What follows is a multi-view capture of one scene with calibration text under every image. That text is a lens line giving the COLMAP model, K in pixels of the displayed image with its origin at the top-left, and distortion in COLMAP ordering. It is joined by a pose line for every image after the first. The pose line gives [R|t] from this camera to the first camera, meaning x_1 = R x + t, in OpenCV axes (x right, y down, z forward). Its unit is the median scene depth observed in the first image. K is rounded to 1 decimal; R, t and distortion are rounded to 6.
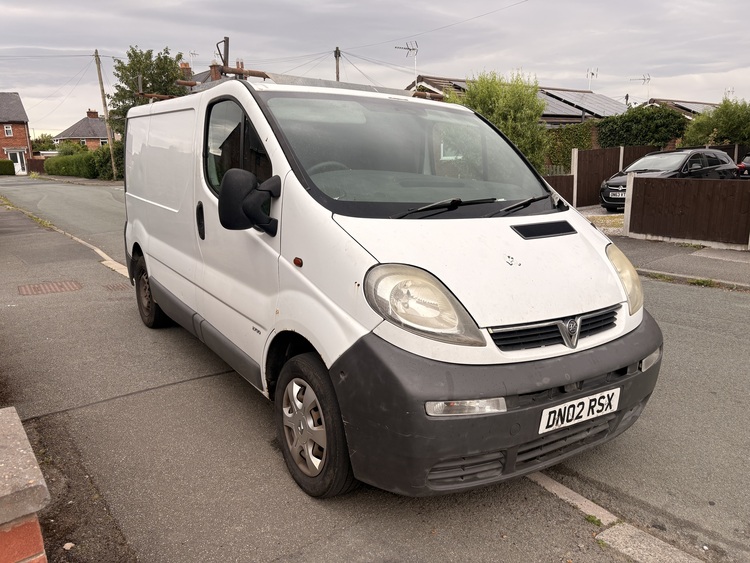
lens RADIAL K [[561.3, 0, 366.9], [0, 561.3, 281.7], [0, 0, 1]] dist [0.057037, -0.047684]
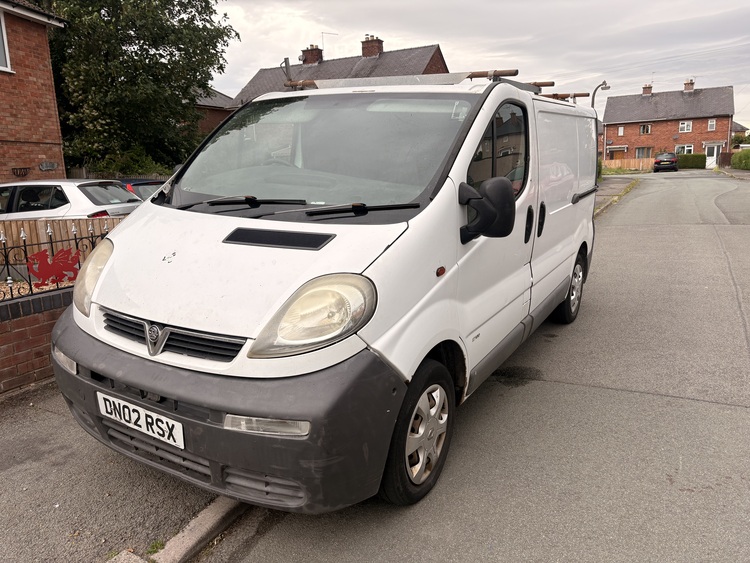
lens RADIAL K [[561.3, 0, 372.5], [0, 561.3, 260.4], [0, 0, 1]] dist [0.057037, -0.047684]
pose [[0.428190, 0.154704, -0.890348, 0.971983], [-0.176300, 0.980607, 0.085601, -0.136595], [0.886325, 0.120315, 0.447161, 0.628102]]
